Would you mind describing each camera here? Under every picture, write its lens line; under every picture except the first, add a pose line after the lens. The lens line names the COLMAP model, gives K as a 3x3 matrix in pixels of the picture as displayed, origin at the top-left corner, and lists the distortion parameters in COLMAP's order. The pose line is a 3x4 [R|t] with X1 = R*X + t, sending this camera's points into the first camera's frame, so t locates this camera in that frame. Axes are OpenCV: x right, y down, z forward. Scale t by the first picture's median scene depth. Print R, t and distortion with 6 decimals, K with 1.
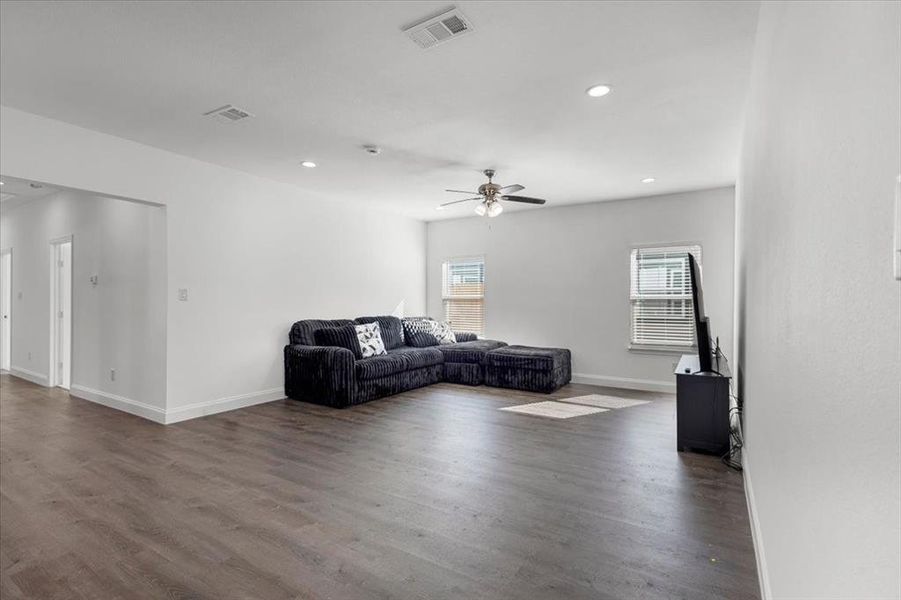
lens RADIAL K [[419.3, 0, 452.6], [0, 419.3, 303.0], [0, 0, 1]] dist [0.002968, 0.000072]
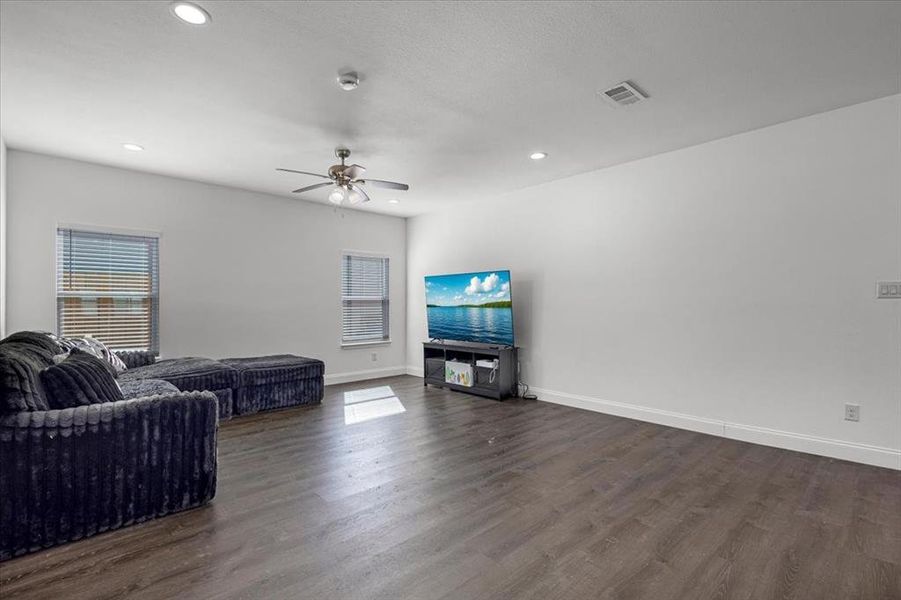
lens RADIAL K [[419.3, 0, 452.6], [0, 419.3, 303.0], [0, 0, 1]] dist [0.002968, 0.000072]
pose [[0.261973, -0.001695, 0.965074, -0.738729], [0.004044, 0.999992, 0.000659, -0.001156], [-0.965067, 0.003731, 0.261978, 0.600034]]
